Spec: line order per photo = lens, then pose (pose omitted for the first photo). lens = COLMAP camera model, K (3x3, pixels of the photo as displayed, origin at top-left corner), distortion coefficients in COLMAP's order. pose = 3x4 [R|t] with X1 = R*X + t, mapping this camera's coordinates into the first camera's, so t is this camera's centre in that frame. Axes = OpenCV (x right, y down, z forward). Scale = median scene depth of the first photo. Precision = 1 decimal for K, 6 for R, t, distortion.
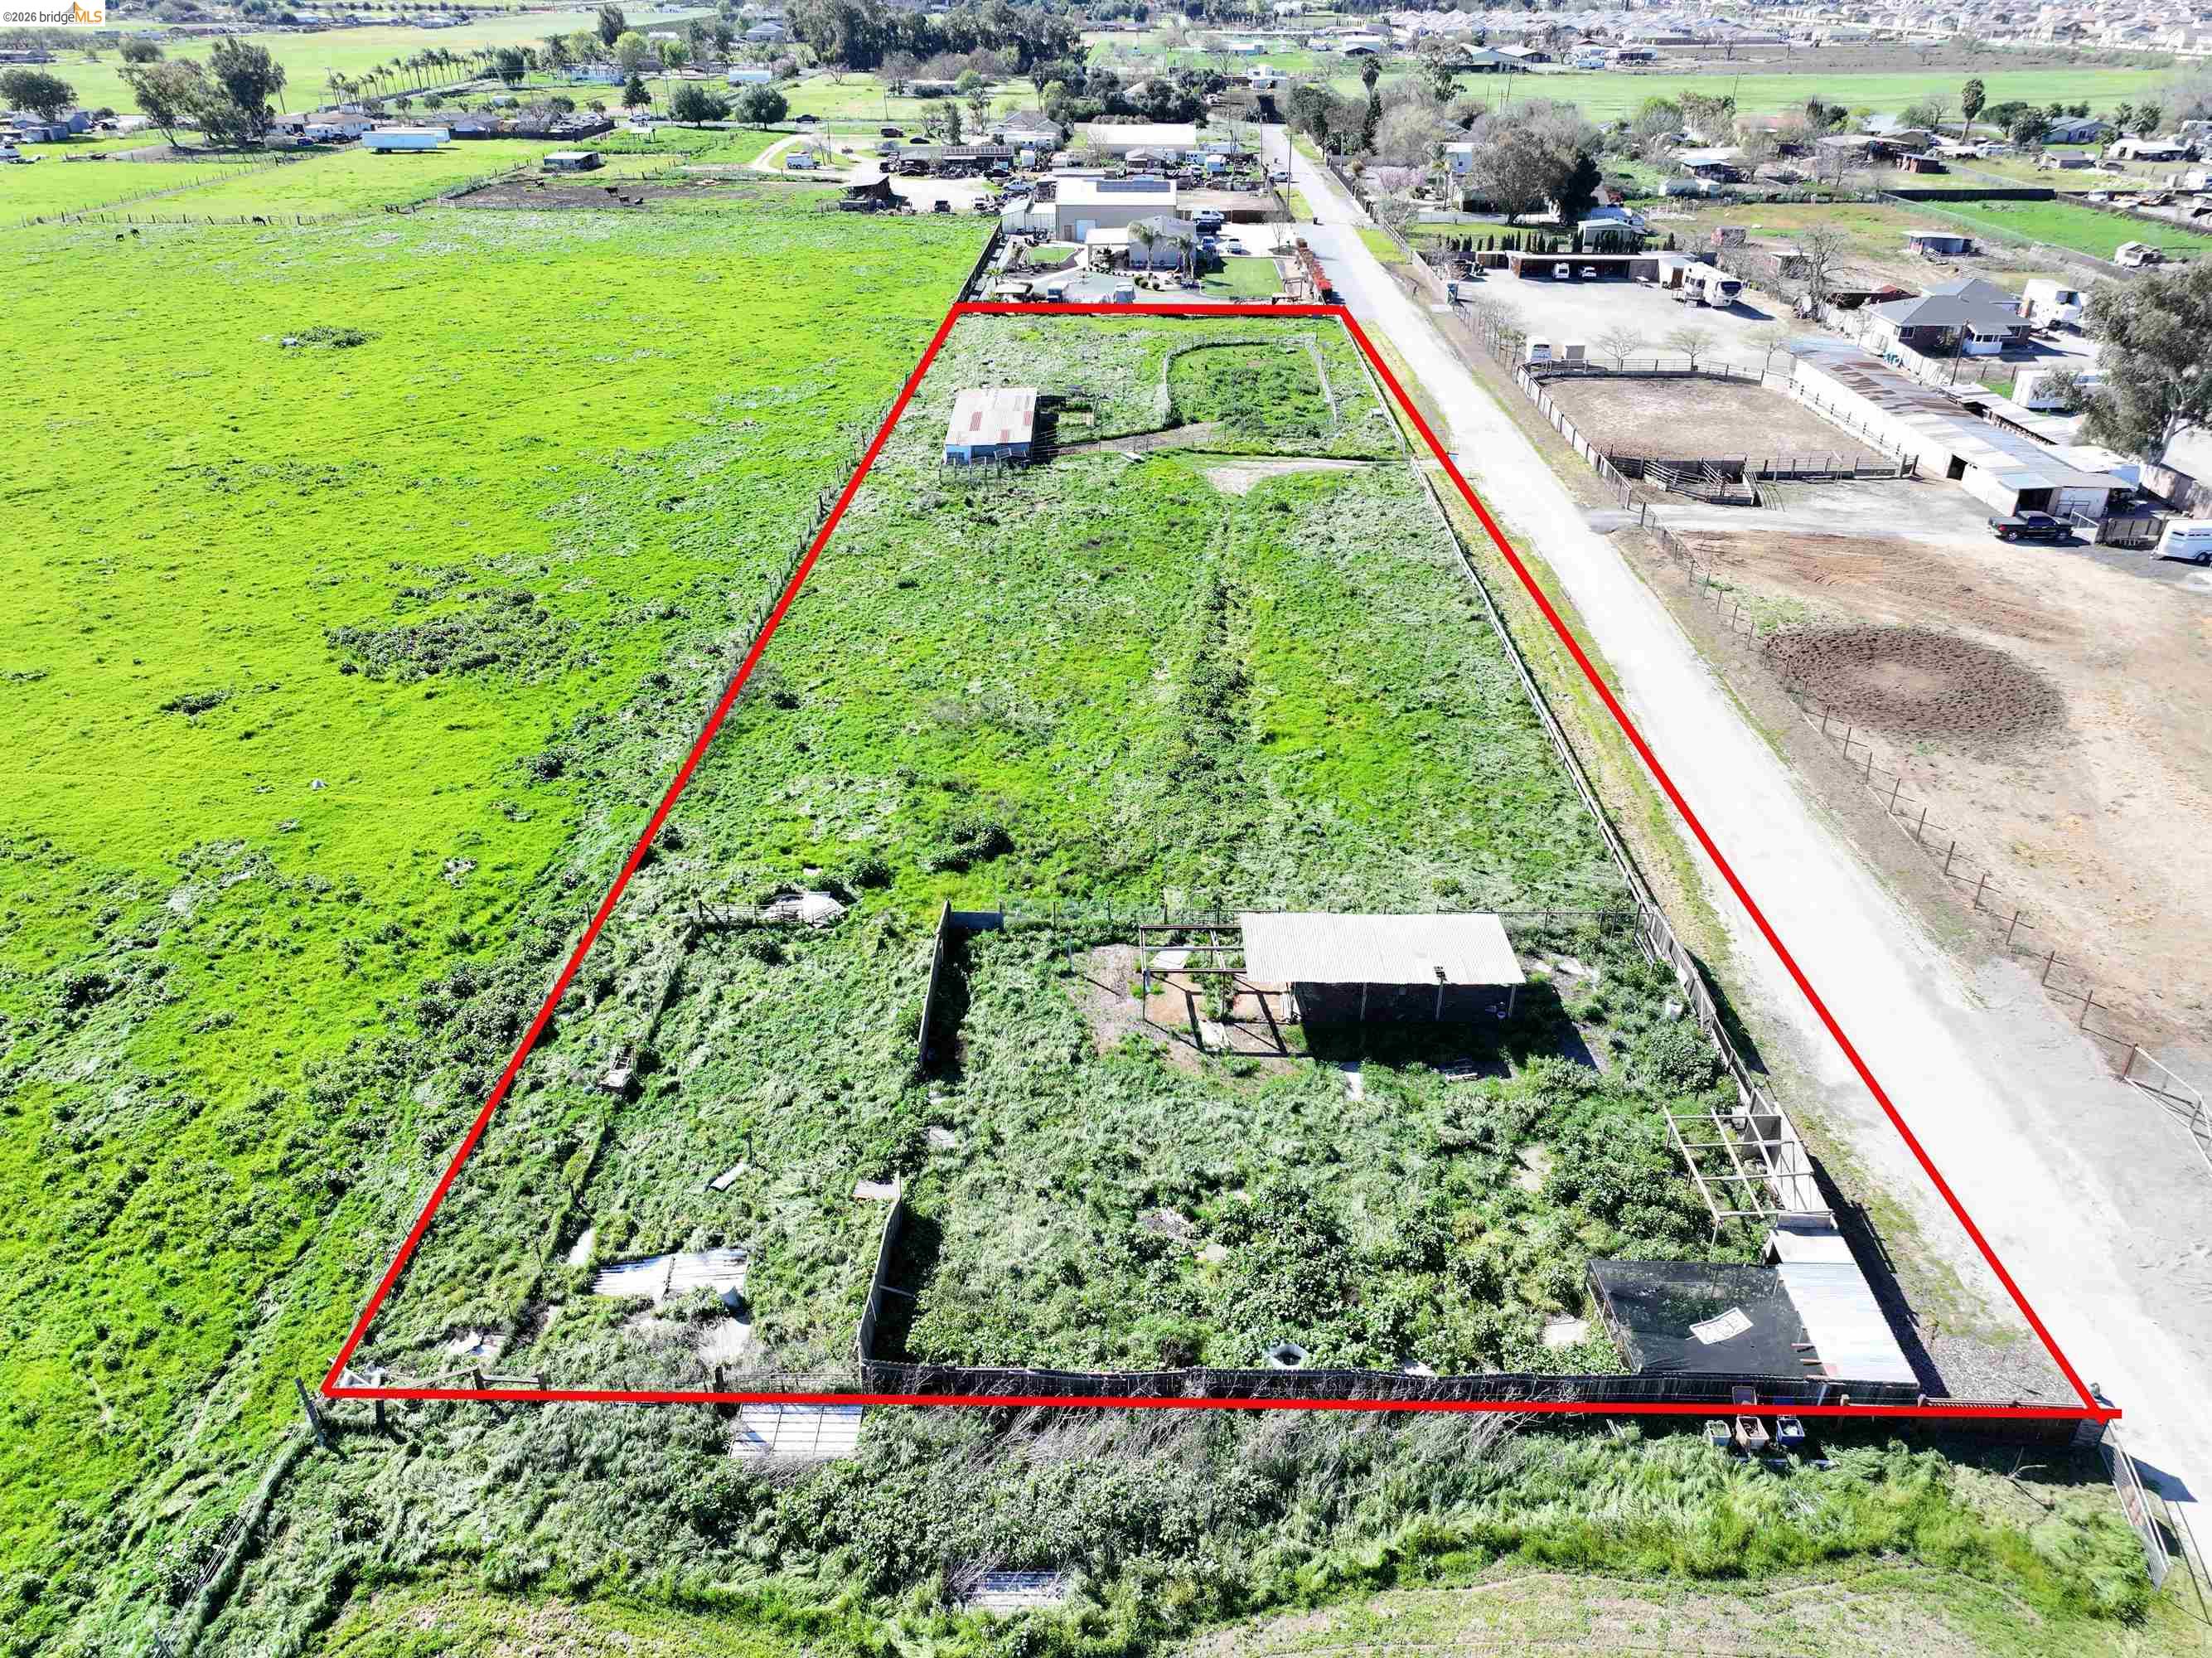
lens RADIAL K [[1552.2, 0, 1111.4], [0, 1552.2, 827.8], [0, 0, 1]] dist [0.000990, 0.016520]
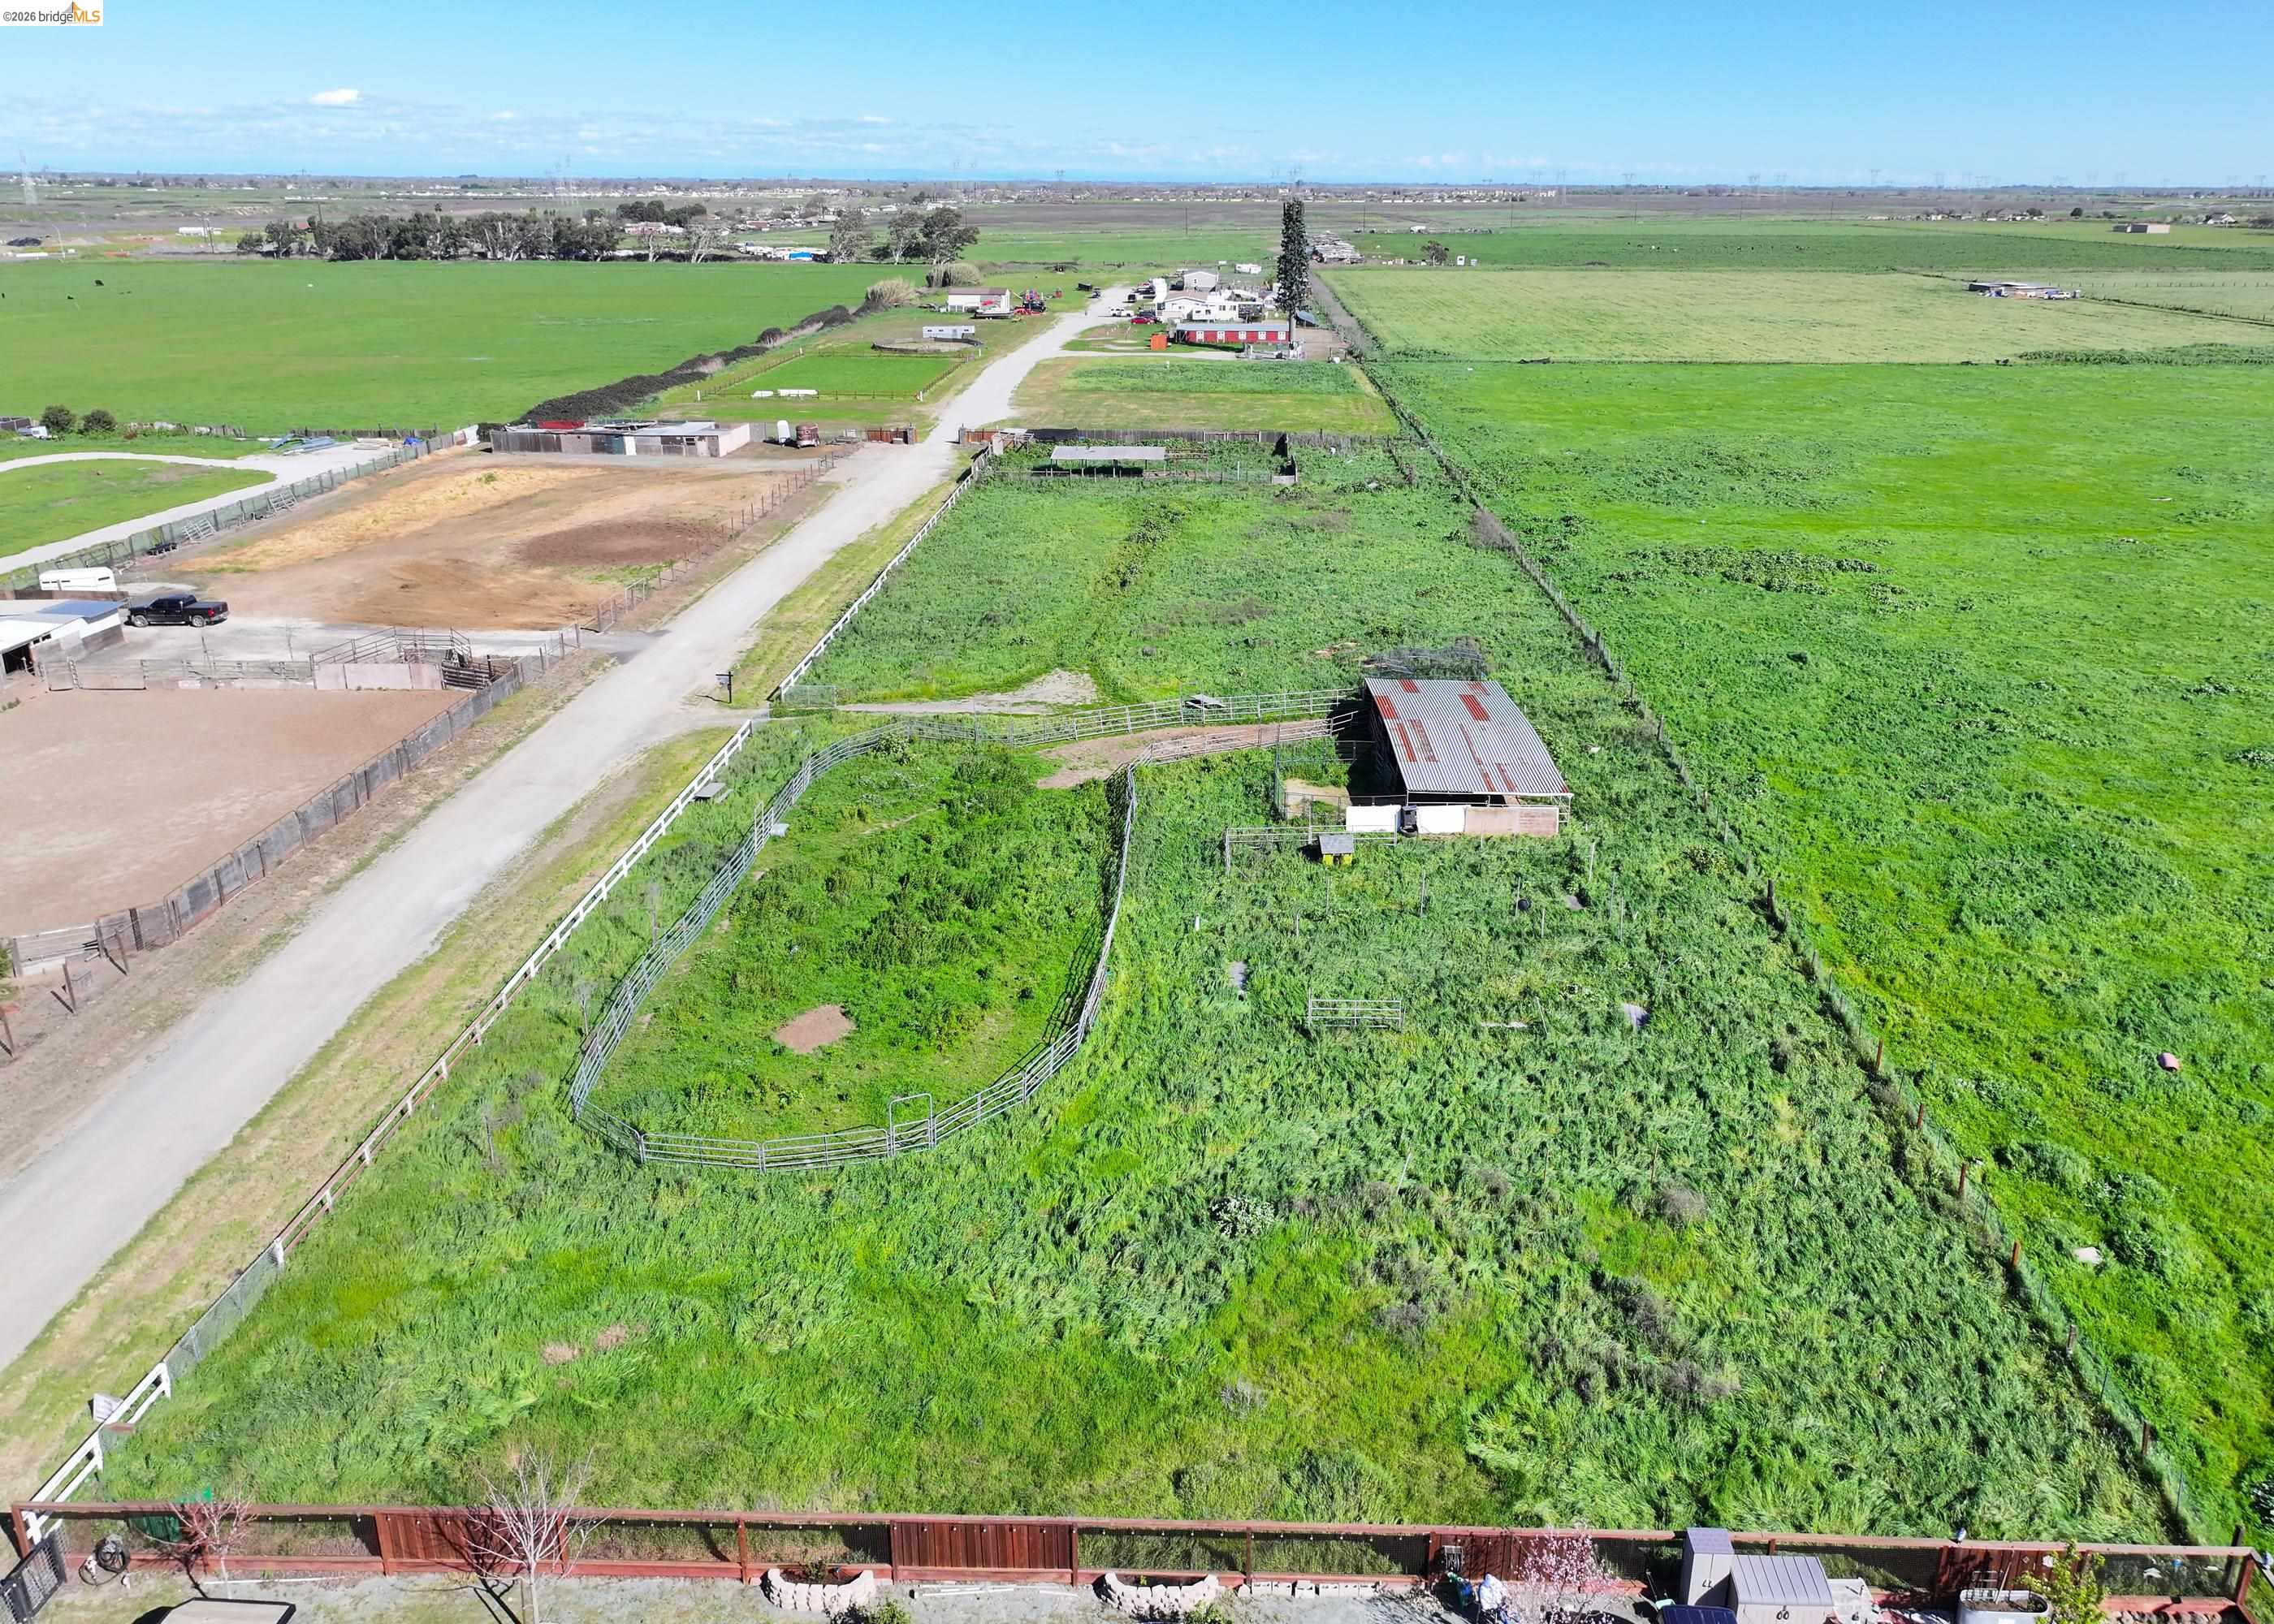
lens RADIAL K [[1708.4, 0, 1216.9], [0, 1708.4, 727.5], [0, 0, 1]] dist [-0.002599, 0.013304]
pose [[-0.999943, -0.005605, -0.009076, 0.019828], [-0.010469, 0.678855, 0.734198, -0.945221], [0.002046, 0.734251, -0.678875, 1.871954]]
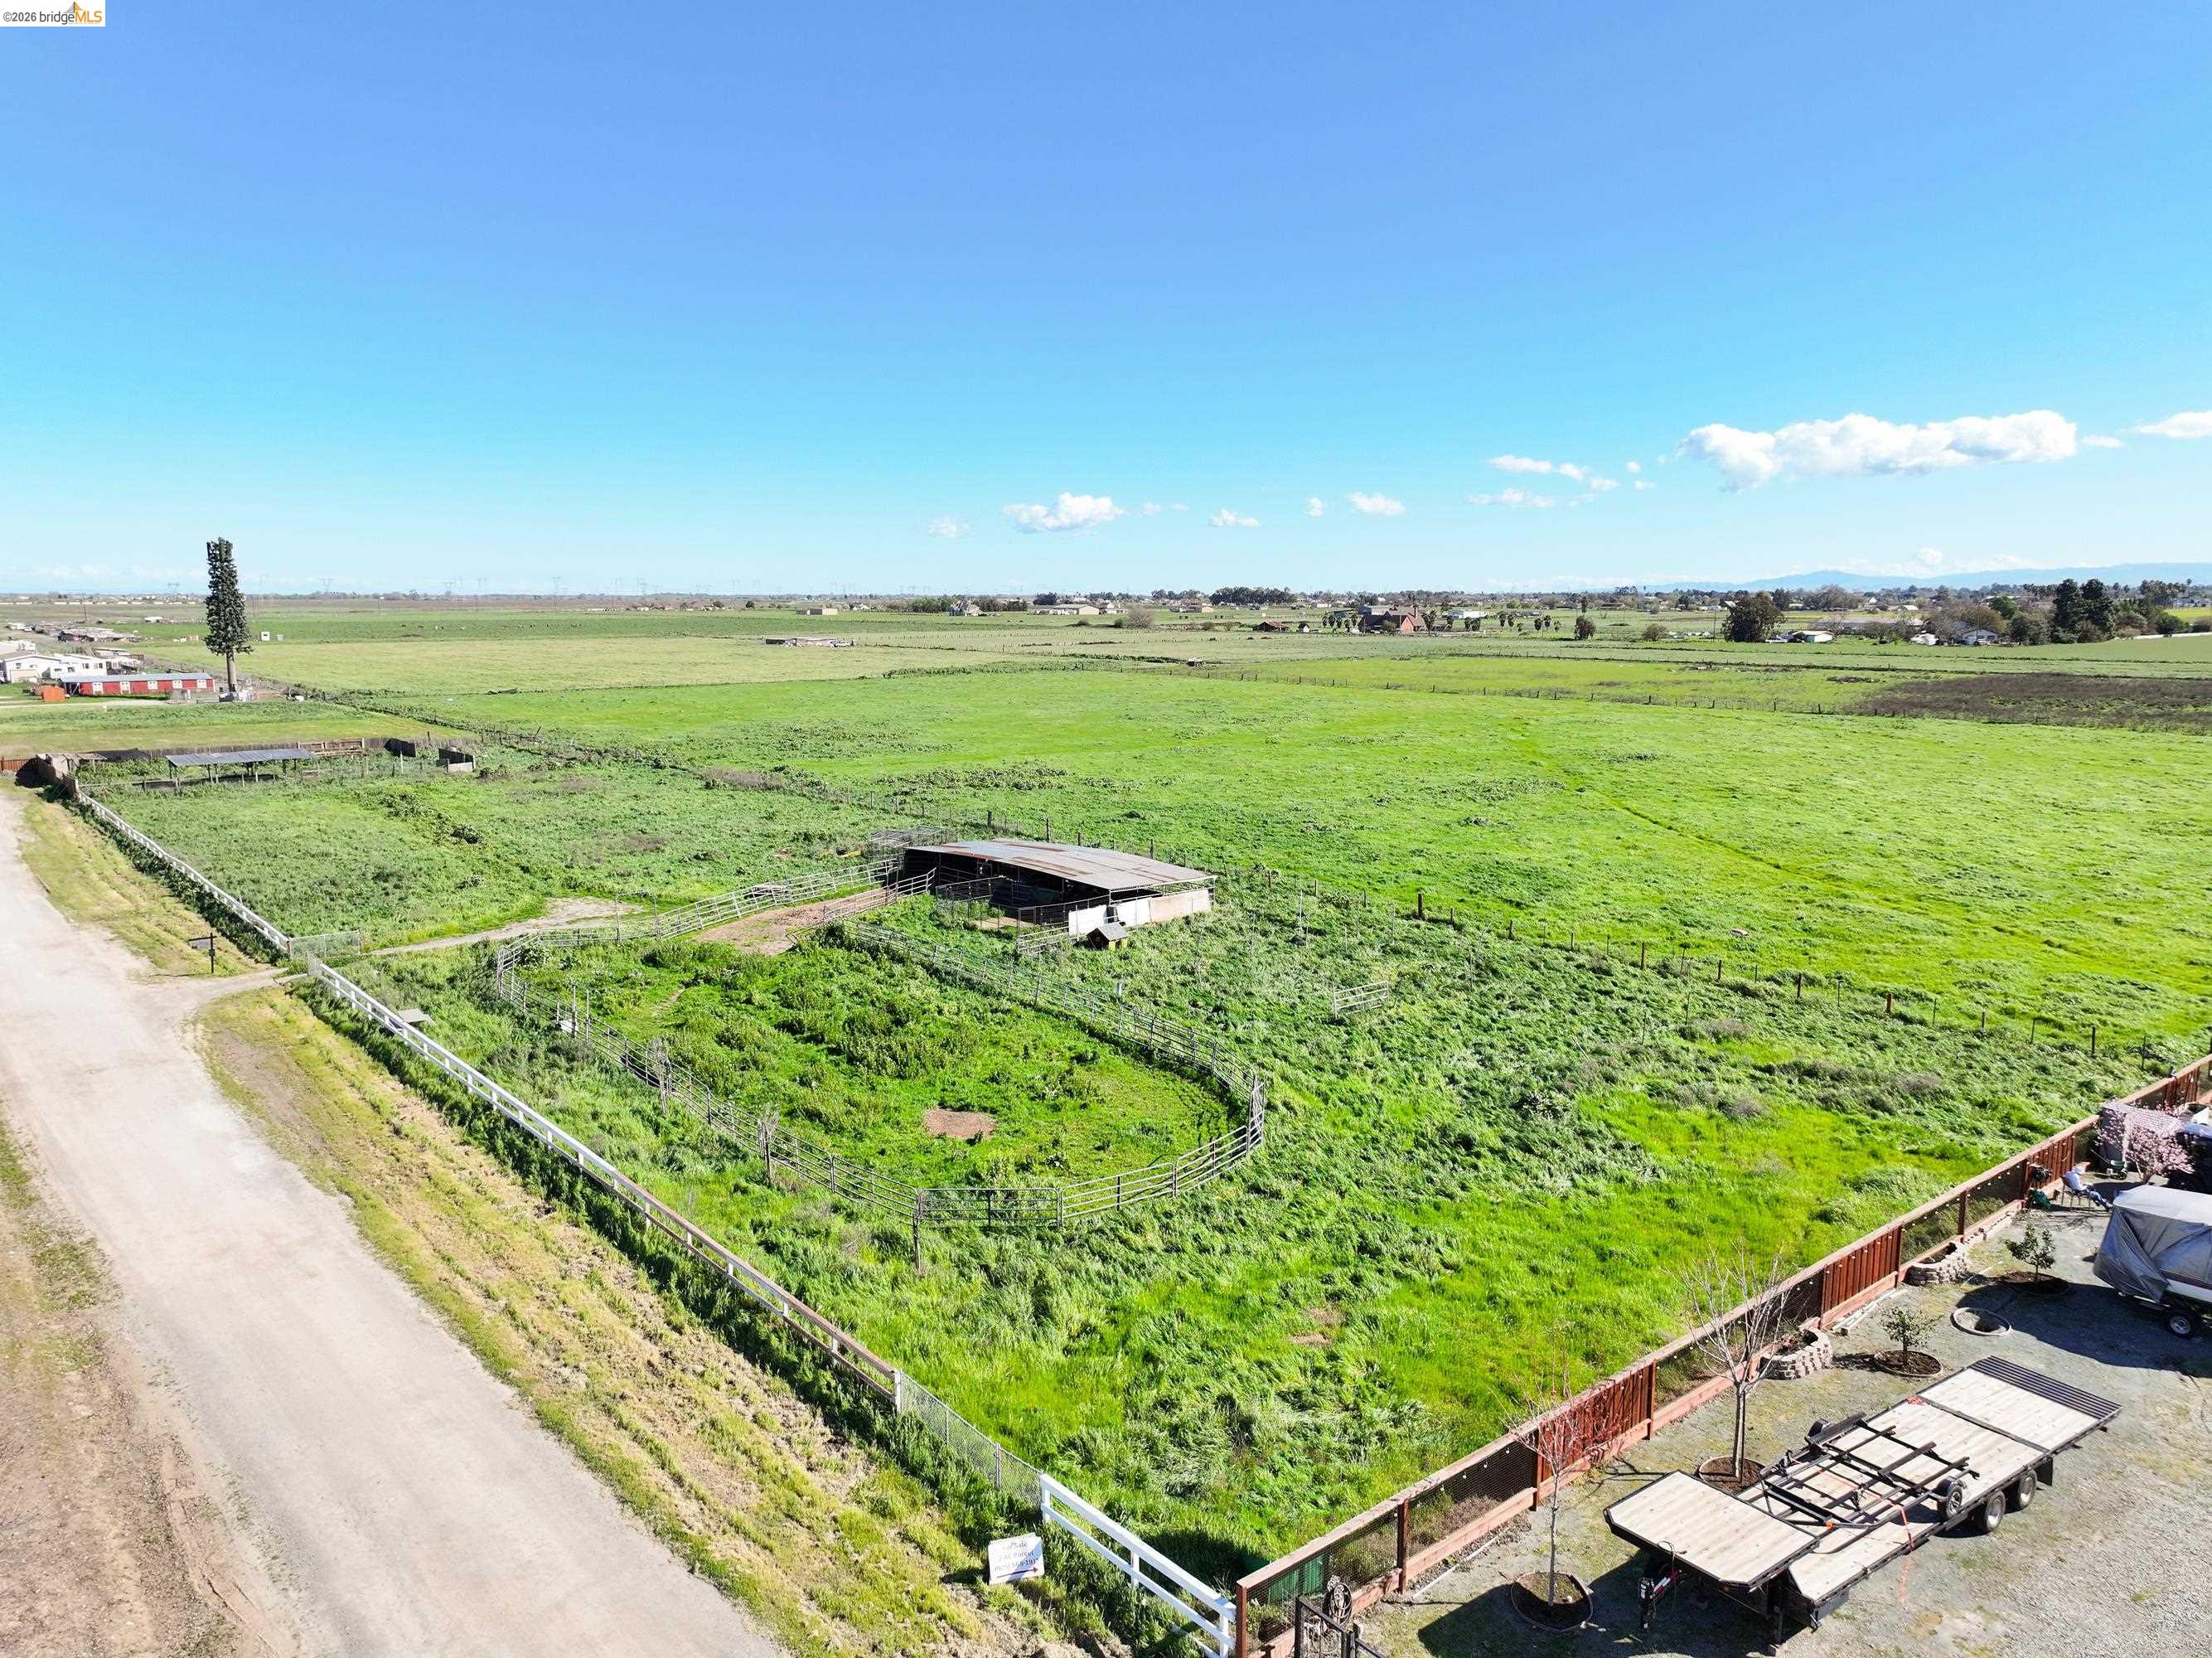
lens RADIAL K [[1552.2, 0, 1123.9], [0, 1552.2, 829.7], [0, 0, 1]] dist [0.000990, 0.016520]
pose [[-0.750153, 0.096109, -0.654243, 0.404047], [-0.326252, 0.806789, 0.492597, -0.782482], [0.575179, 0.582971, -0.573859, 1.808374]]
